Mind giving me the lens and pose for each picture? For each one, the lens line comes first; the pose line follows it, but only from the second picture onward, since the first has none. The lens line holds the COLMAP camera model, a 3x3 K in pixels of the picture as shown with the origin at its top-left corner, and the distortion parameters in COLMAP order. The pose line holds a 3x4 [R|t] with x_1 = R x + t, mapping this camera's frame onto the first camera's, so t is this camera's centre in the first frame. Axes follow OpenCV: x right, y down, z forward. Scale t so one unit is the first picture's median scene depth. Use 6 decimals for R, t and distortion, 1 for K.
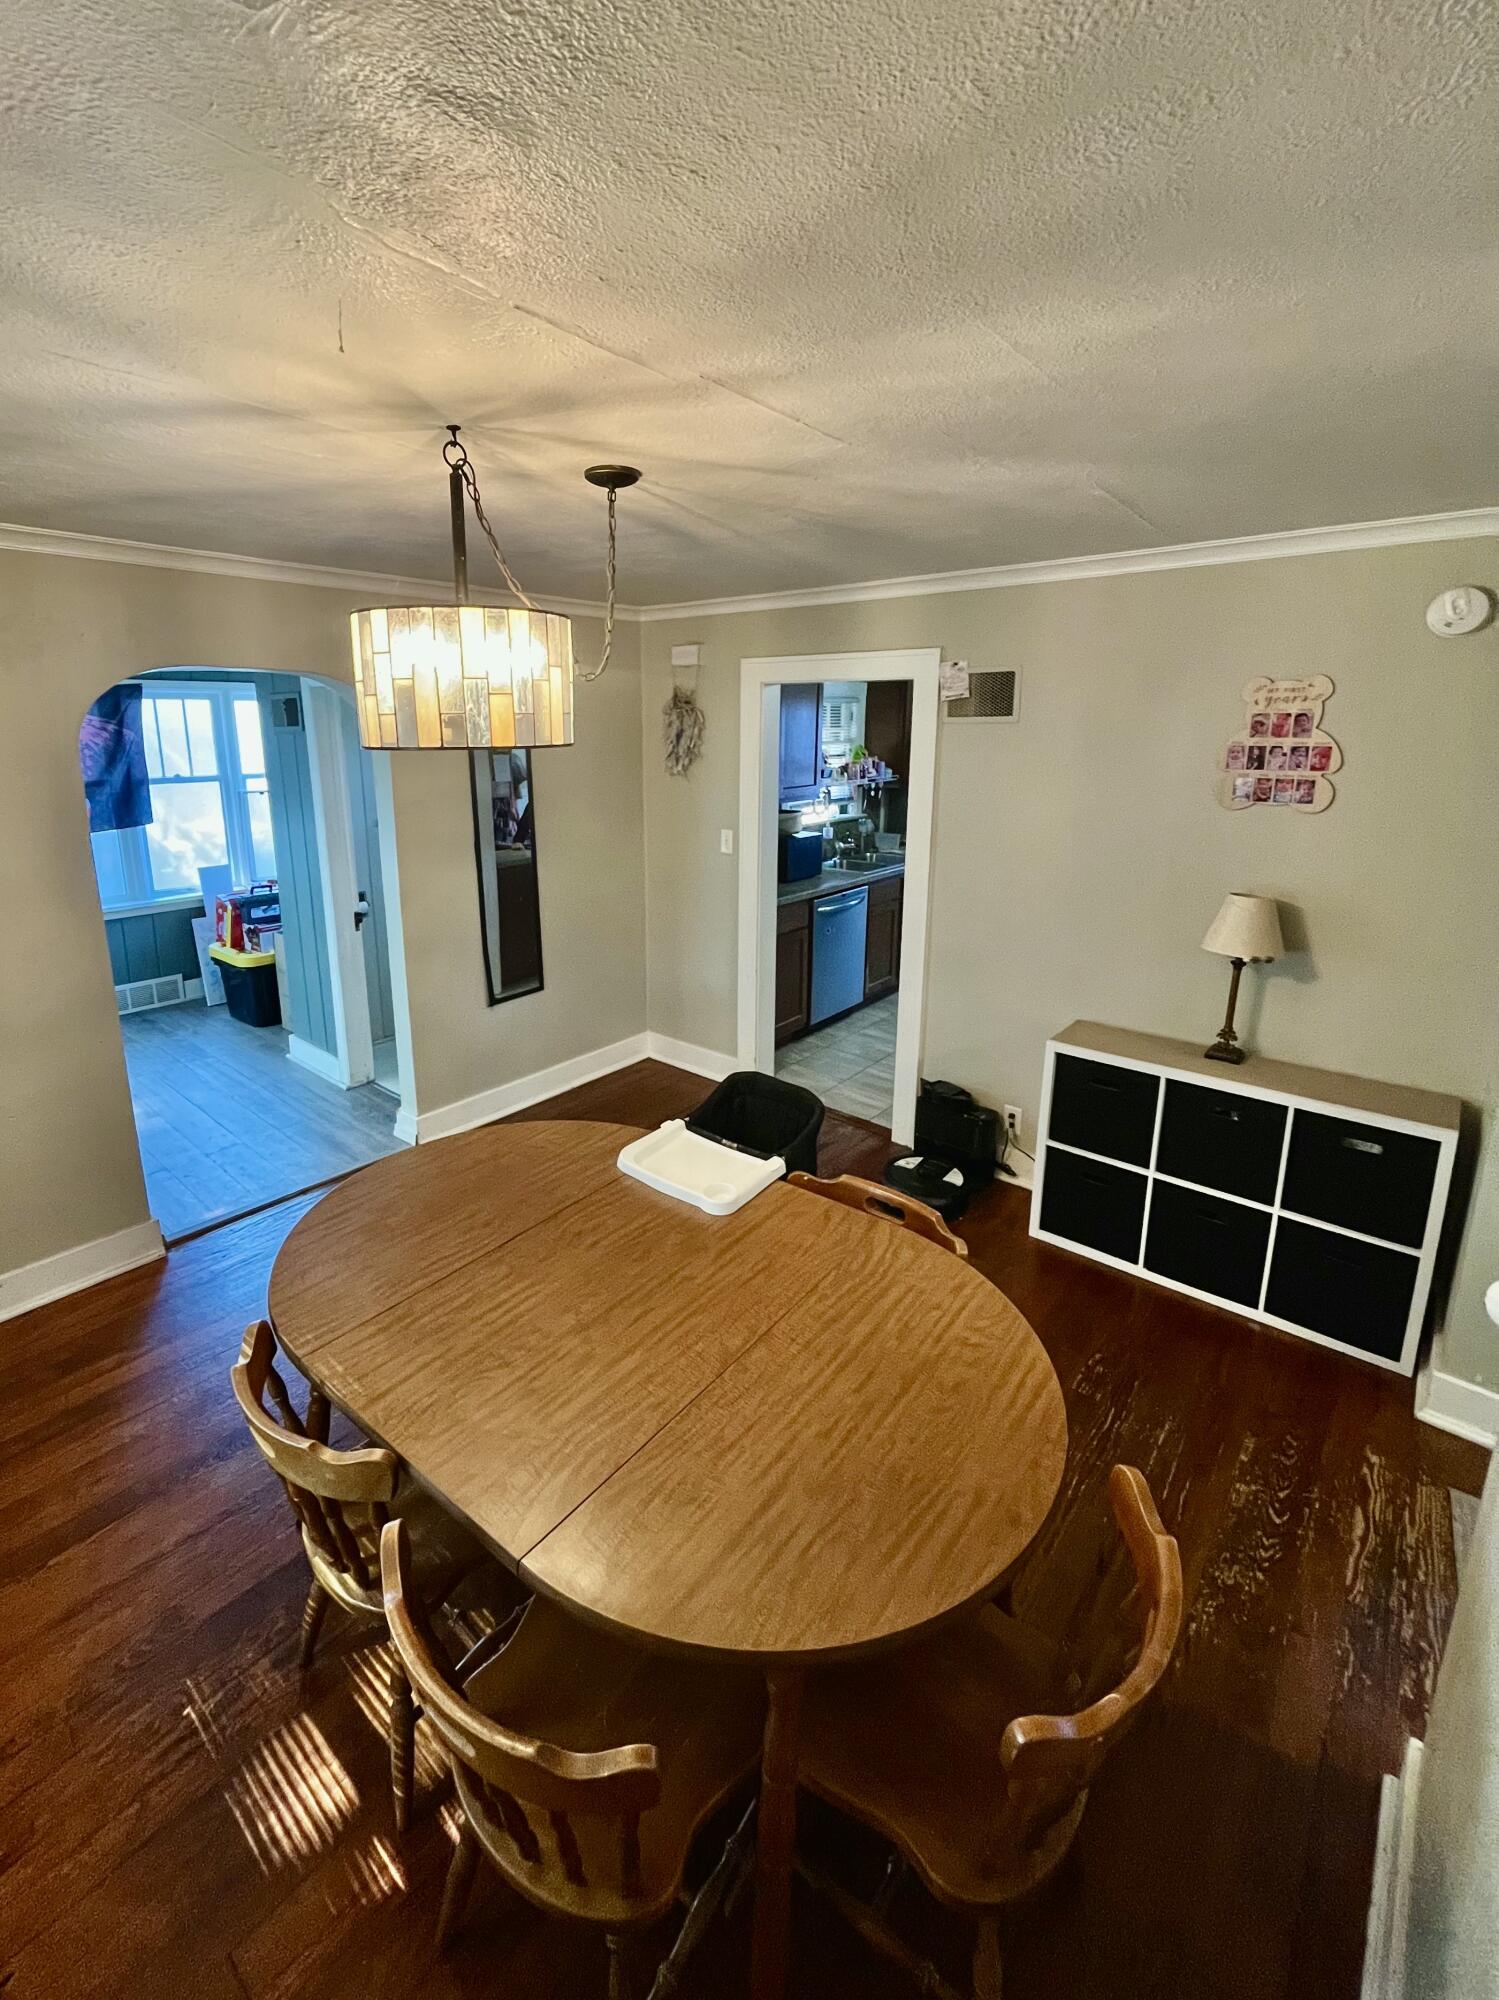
lens RADIAL K [[873.0, 0, 687.2], [0, 873.0, 921.9], [0, 0, 1]] dist [-0.002802, 0.000961]
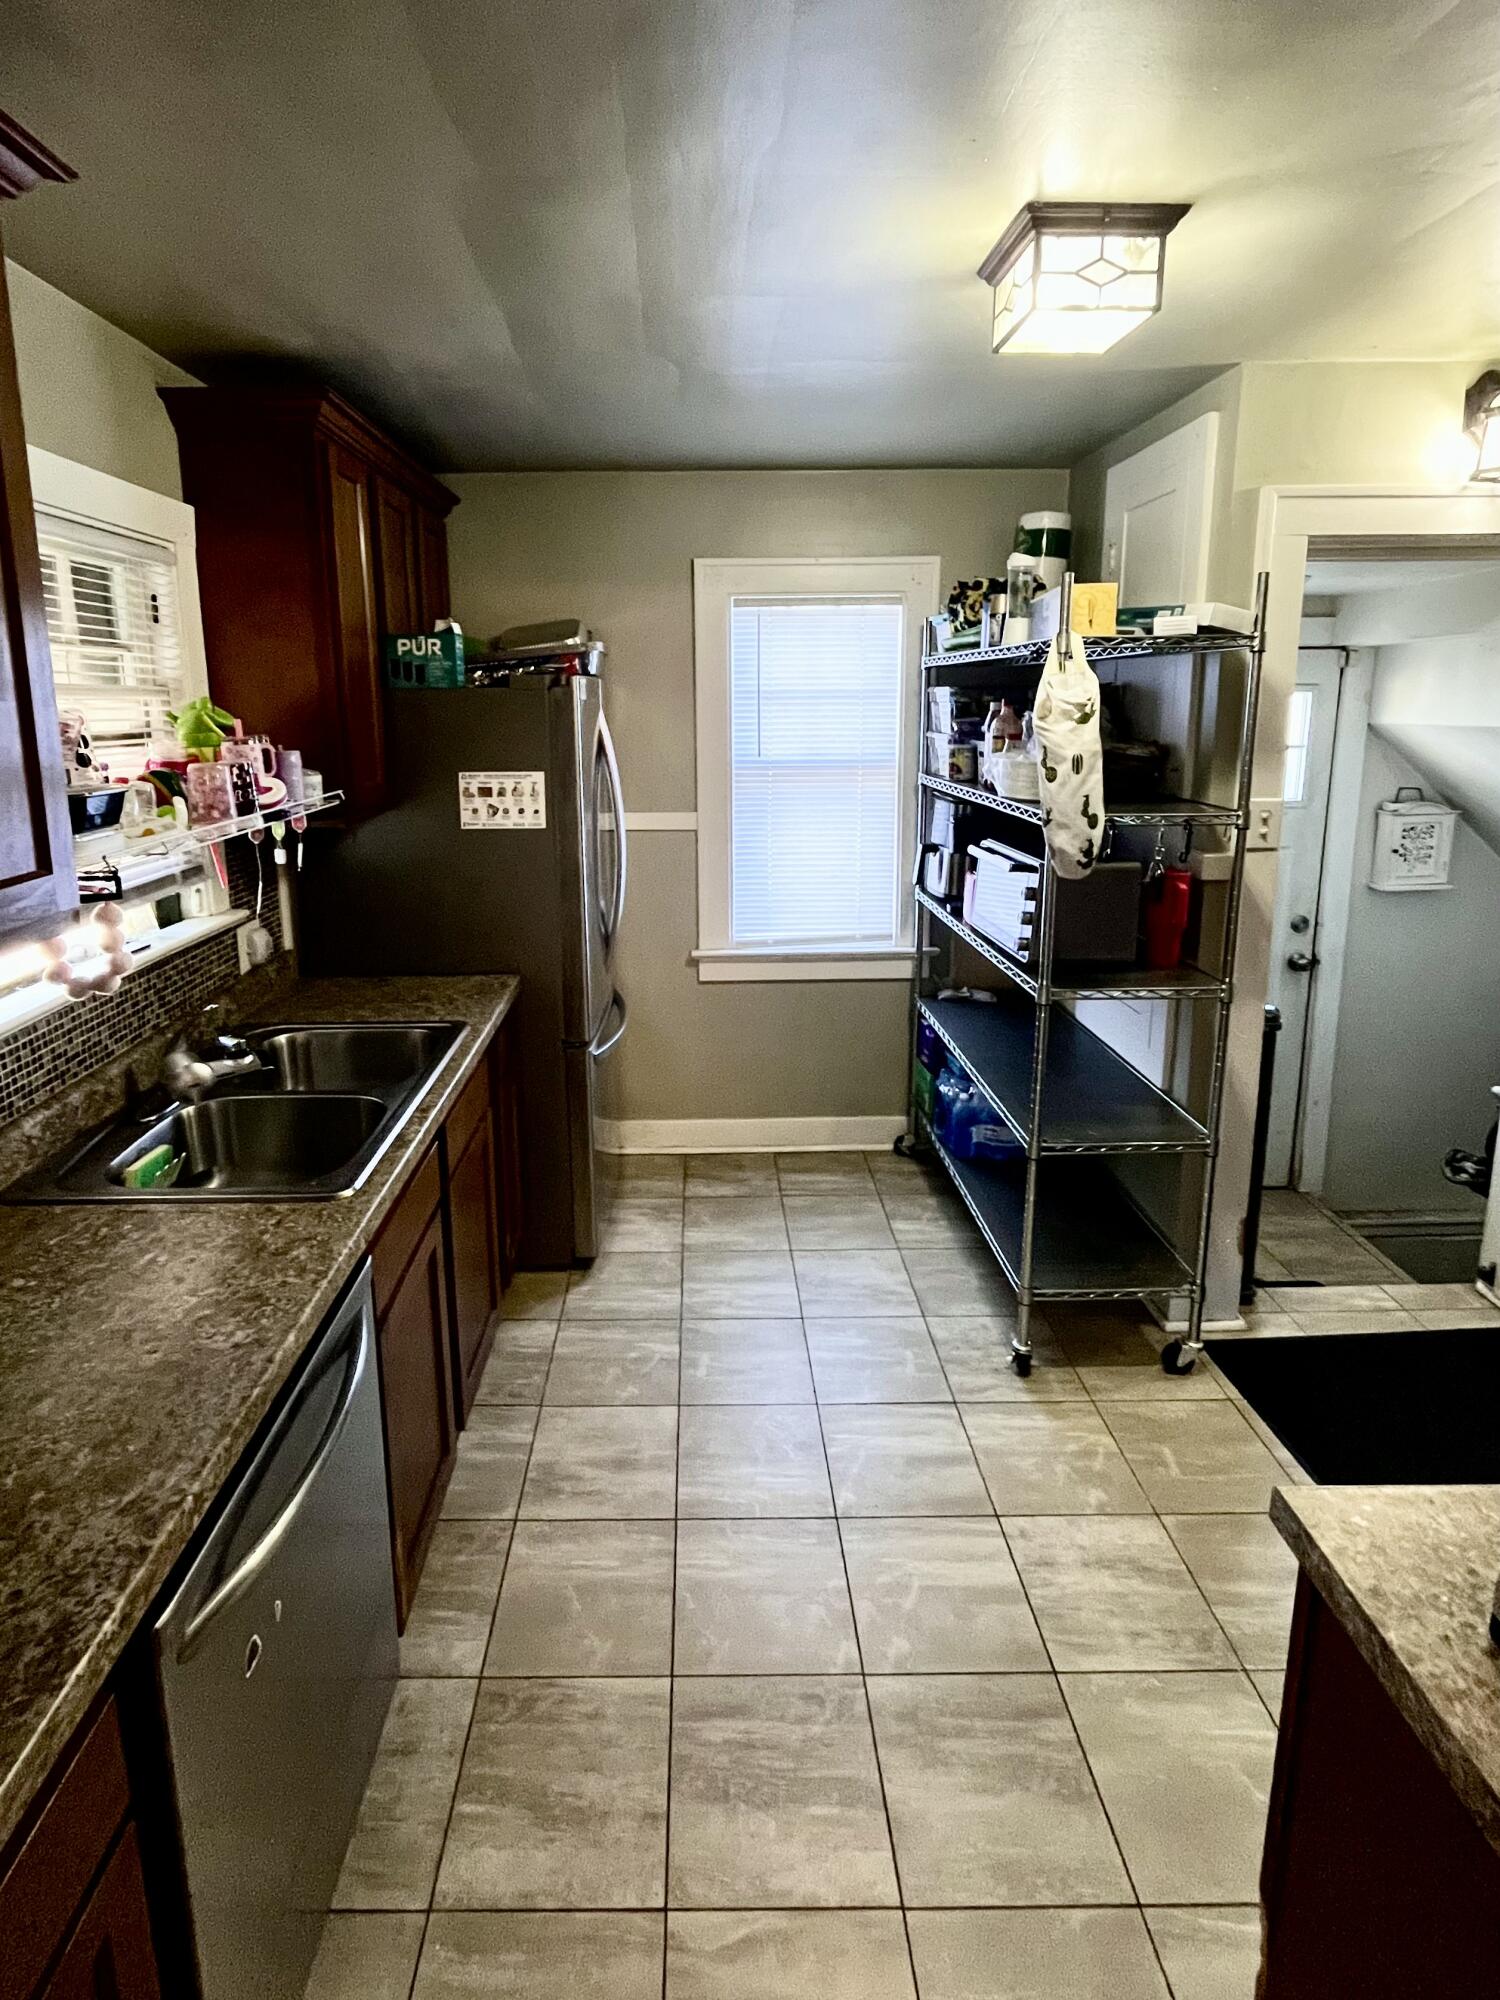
lens RADIAL K [[988.2, 0, 717.9], [0, 988.2, 873.0], [0, 0, 1]] dist [0.001795, -0.000132]
pose [[0.739770, -0.116407, 0.662713, 0.209241], [0.155009, 0.987913, 0.000497, -0.252712], [-0.654761, 0.102359, 0.748873, 1.380151]]
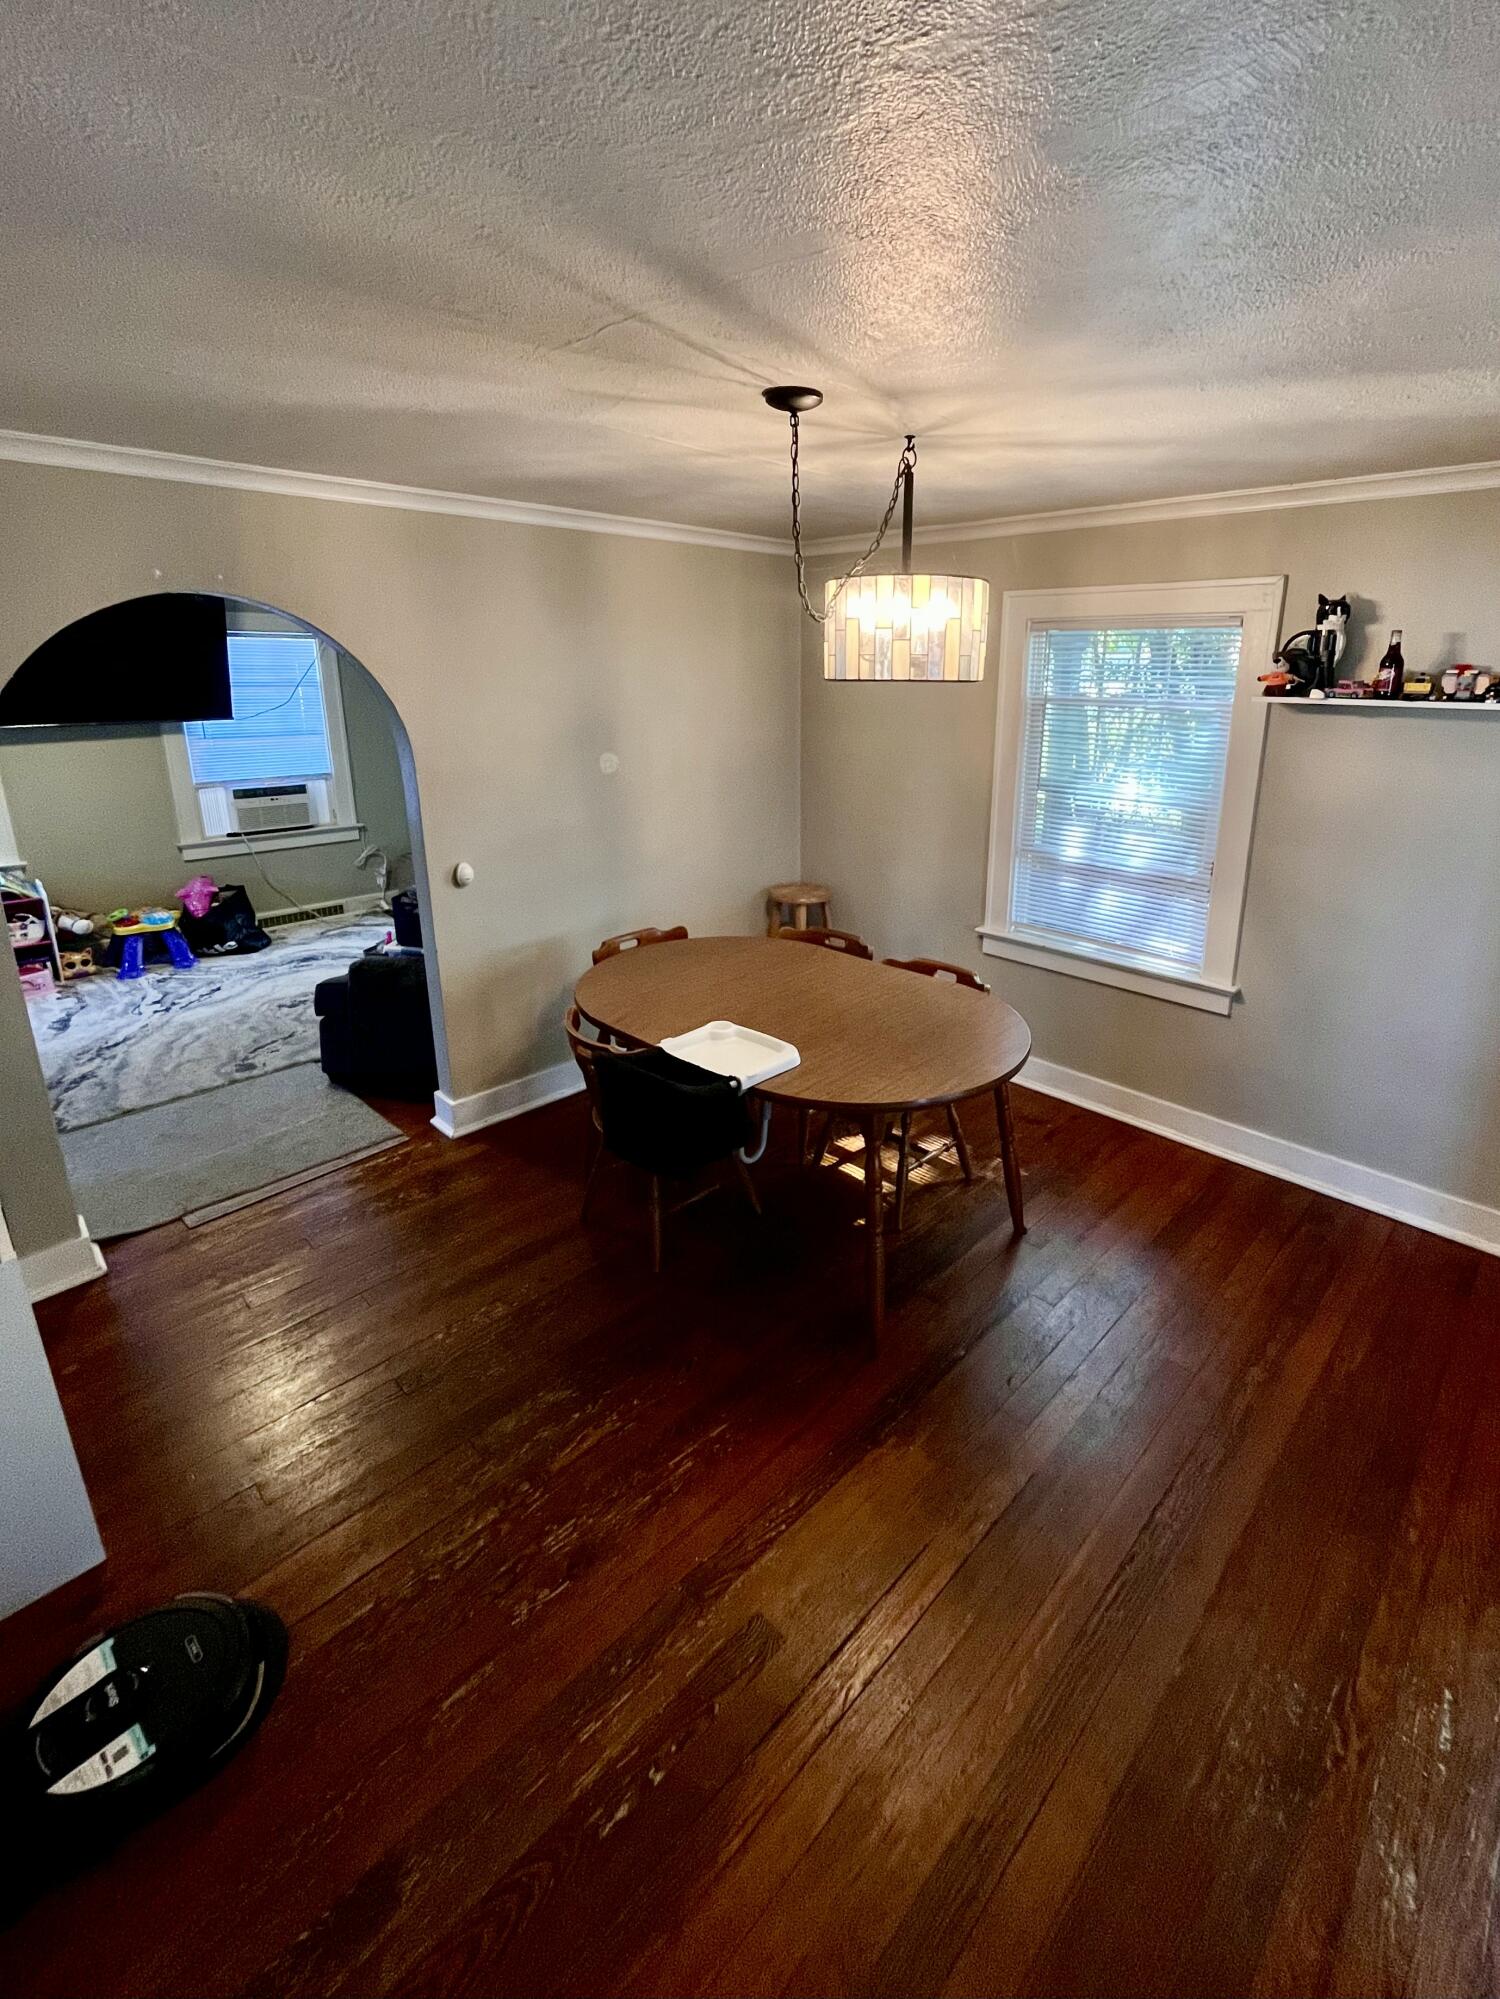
lens RADIAL K [[886.1, 0, 818.4], [0, 886.1, 902.1], [0, 0, 1]] dist [-0.001277, -0.000016]
pose [[-0.999526, -0.009729, 0.029210, -0.107292], [0.005204, 0.881723, 0.471738, -0.344855], [-0.030345, 0.471667, -0.881255, 1.507594]]
